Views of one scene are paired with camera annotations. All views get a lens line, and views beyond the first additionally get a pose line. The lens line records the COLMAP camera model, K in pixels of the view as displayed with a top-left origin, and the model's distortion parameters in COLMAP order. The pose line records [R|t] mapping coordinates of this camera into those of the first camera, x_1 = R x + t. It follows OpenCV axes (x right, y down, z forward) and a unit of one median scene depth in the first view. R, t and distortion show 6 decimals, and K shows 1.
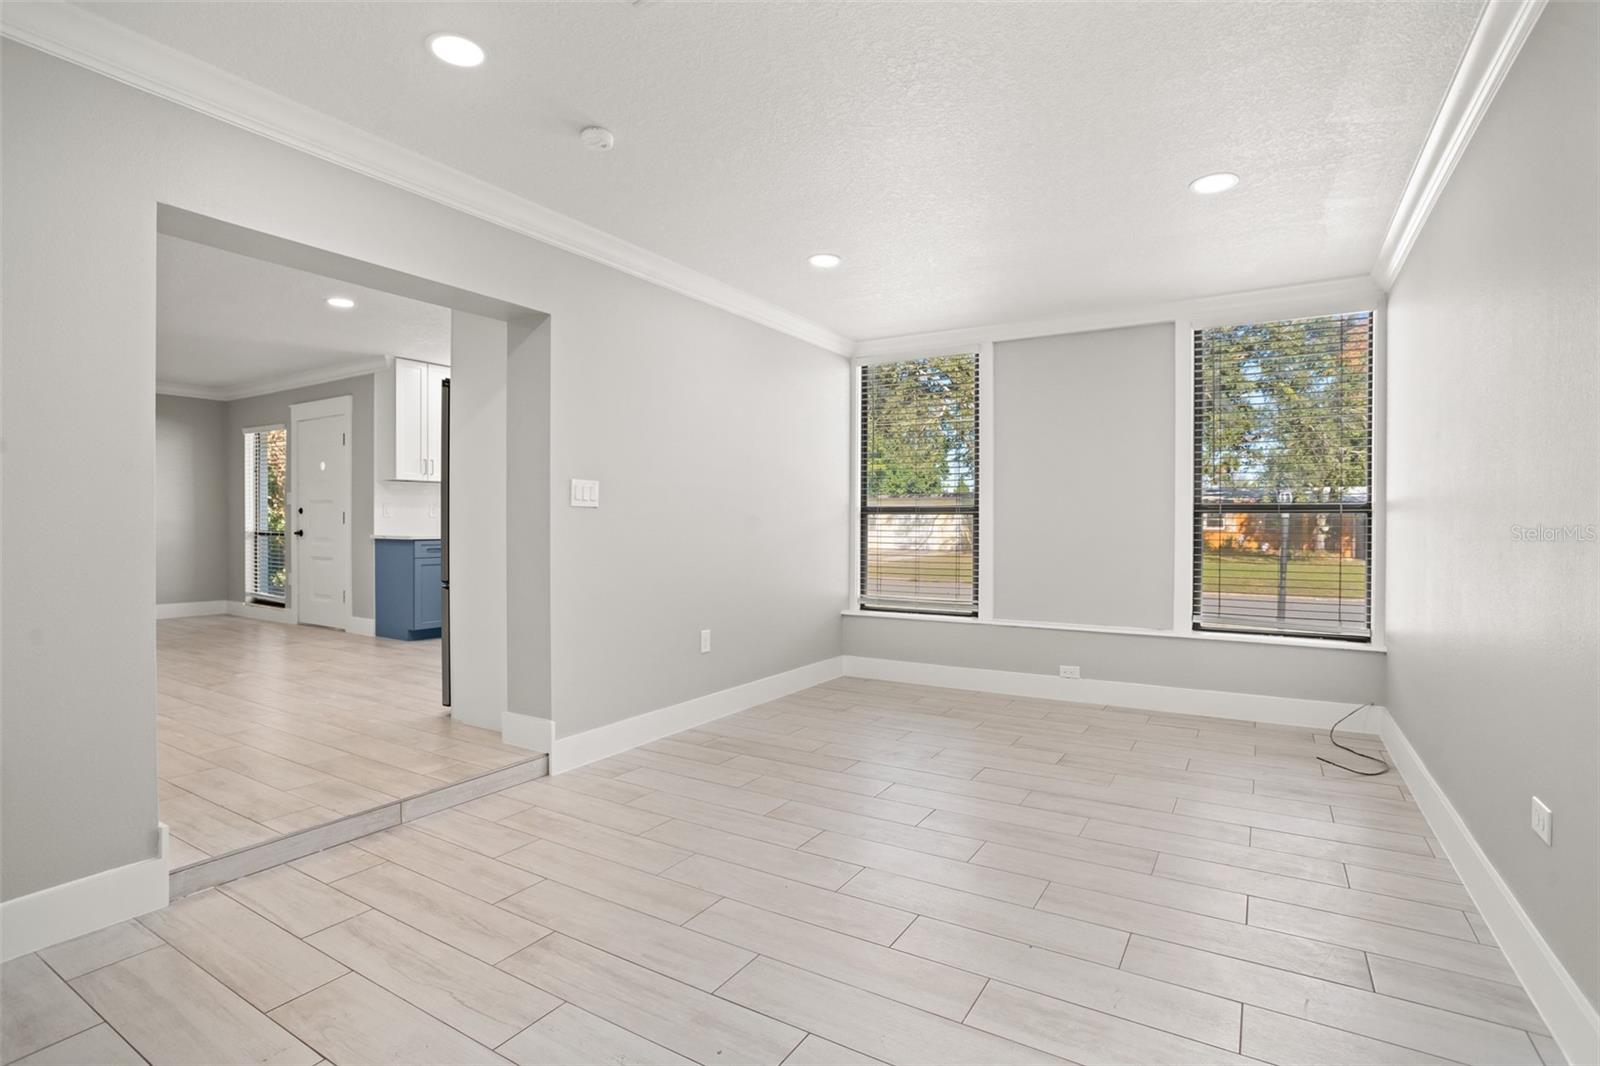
lens RADIAL K [[771.1, 0, 803.4], [0, 771.1, 526.0], [0, 0, 1]] dist [-0.045998, 0.010969]
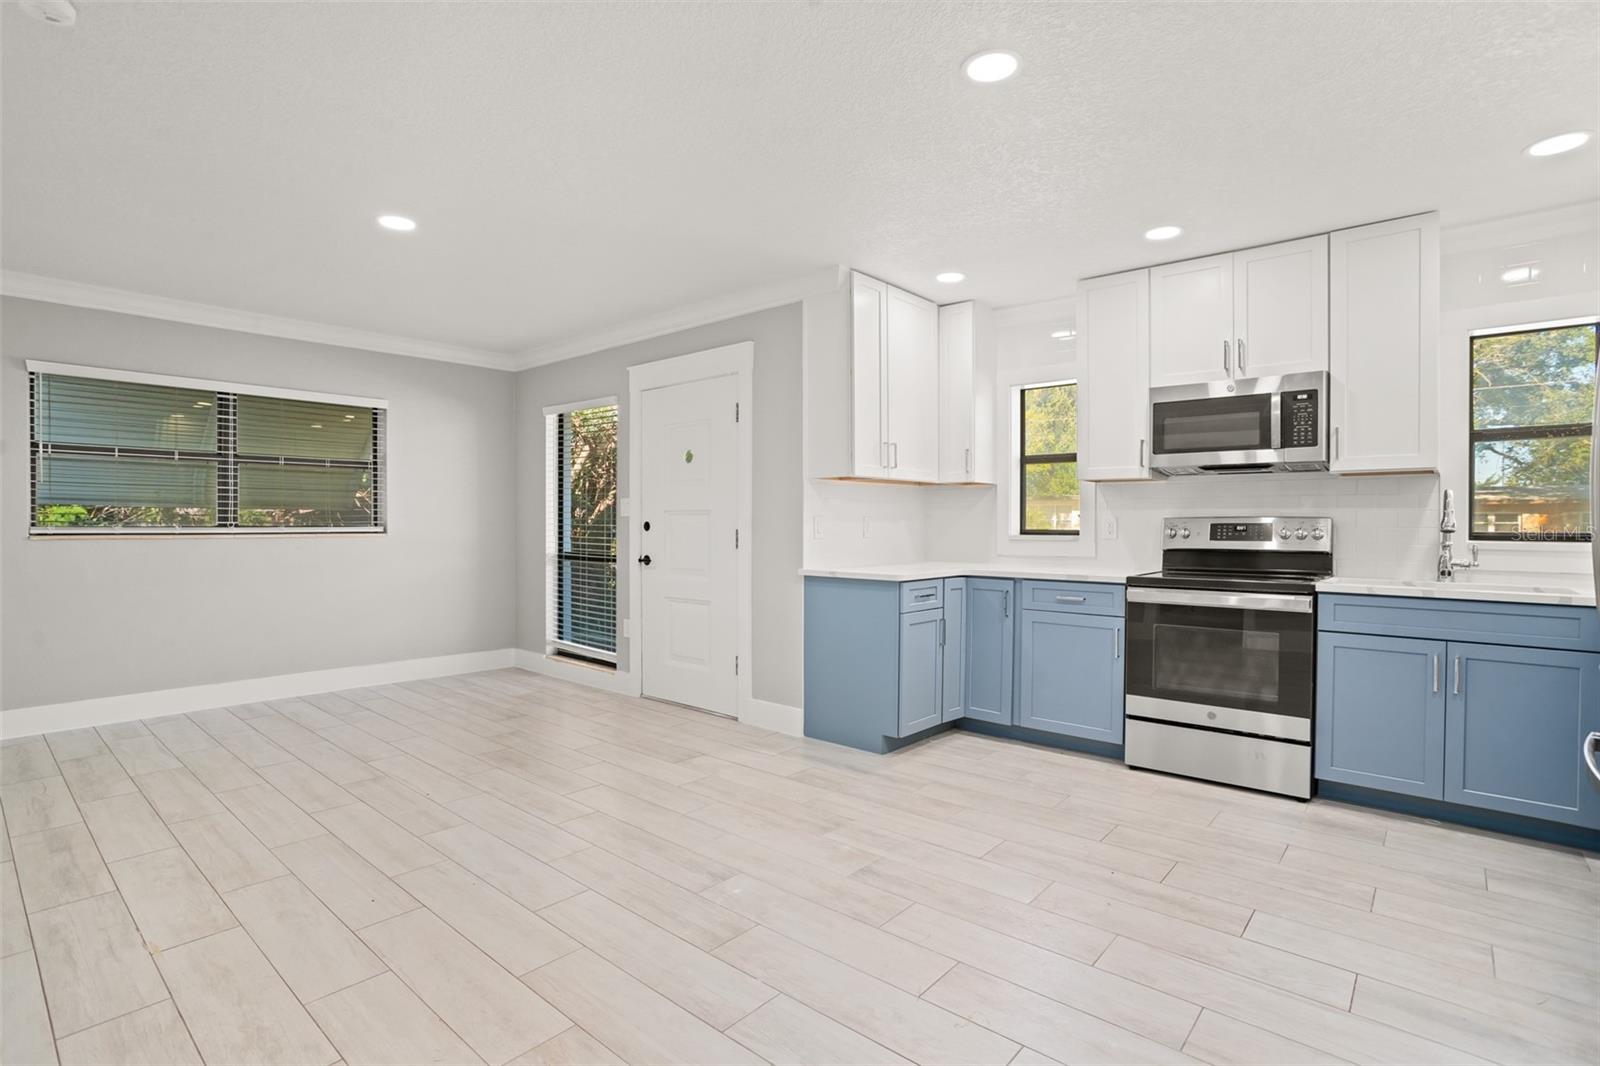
lens RADIAL K [[771.1, 0, 800.6], [0, 771.1, 528.8], [0, 0, 1]] dist [-0.045998, 0.010969]
pose [[0.987097, 0.000715, -0.160121, -0.455515], [-0.000452, 0.999998, 0.001676, -0.020354], [0.160122, -0.001582, 0.987096, 0.385954]]
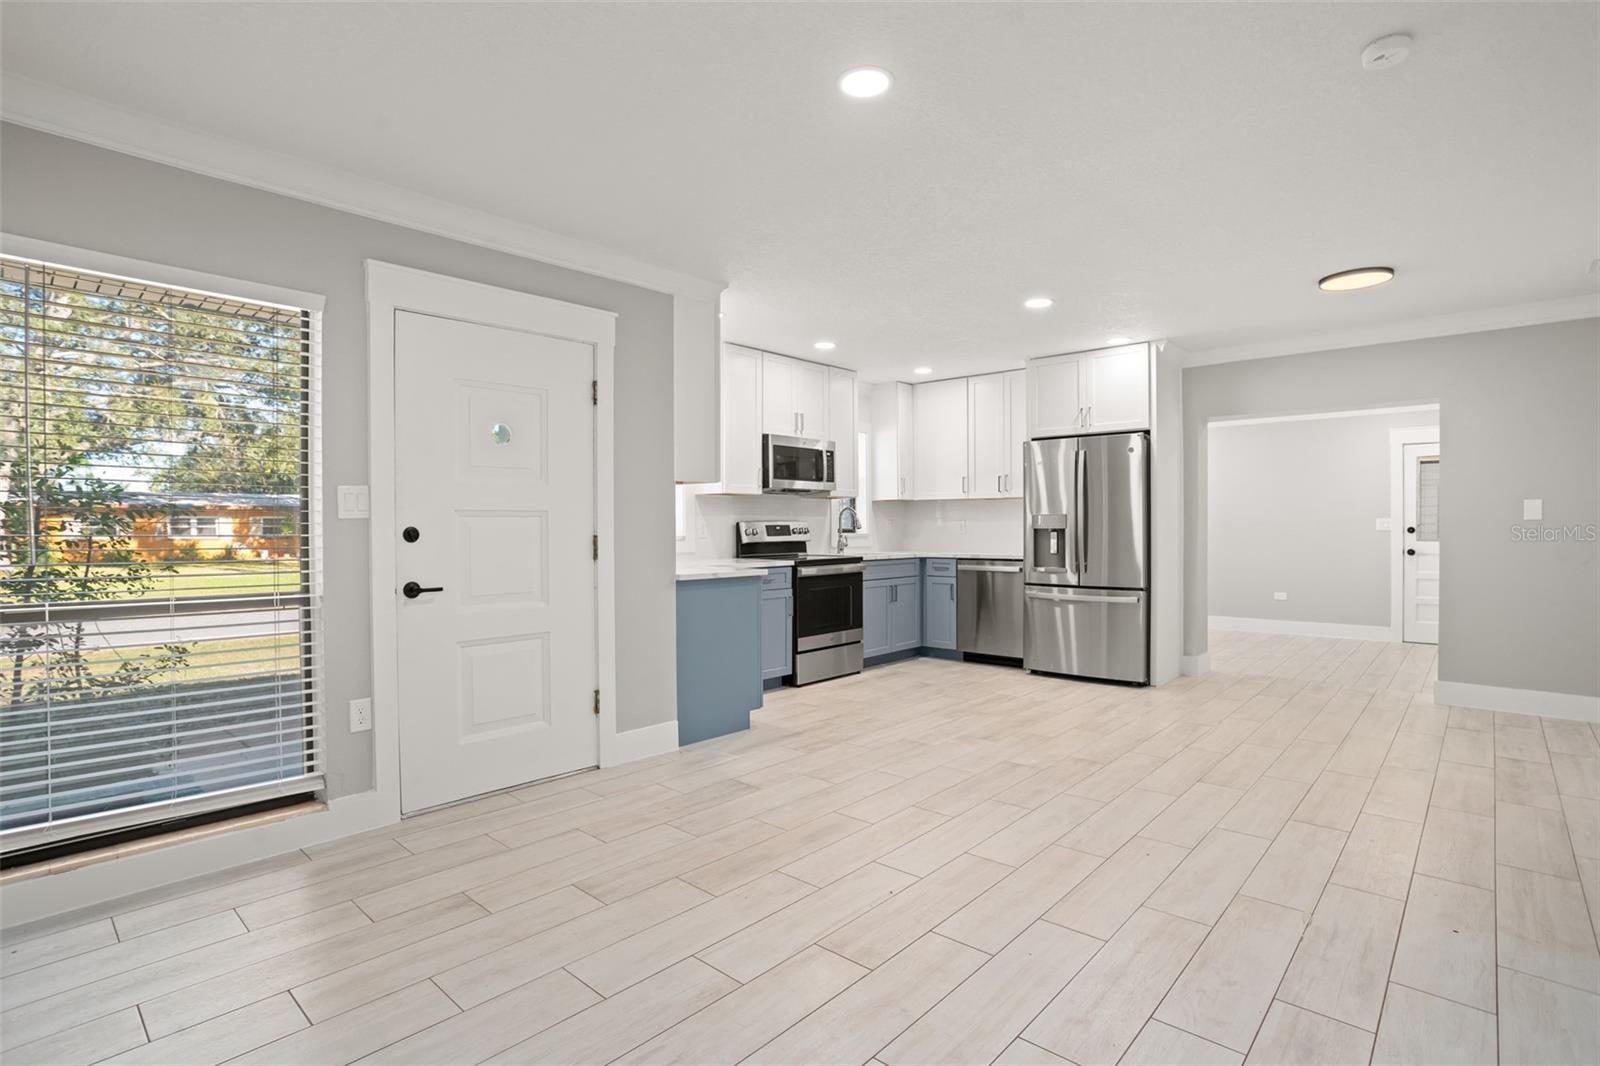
lens RADIAL K [[771.1, 0, 802.1], [0, 771.1, 522.4], [0, 0, 1]] dist [-0.045998, 0.010969]
pose [[0.197893, -0.001269, 0.980223, -1.090685], [0.011009, 0.999939, -0.000928, -0.025357], [-0.980162, 0.010975, 0.197895, 0.767716]]
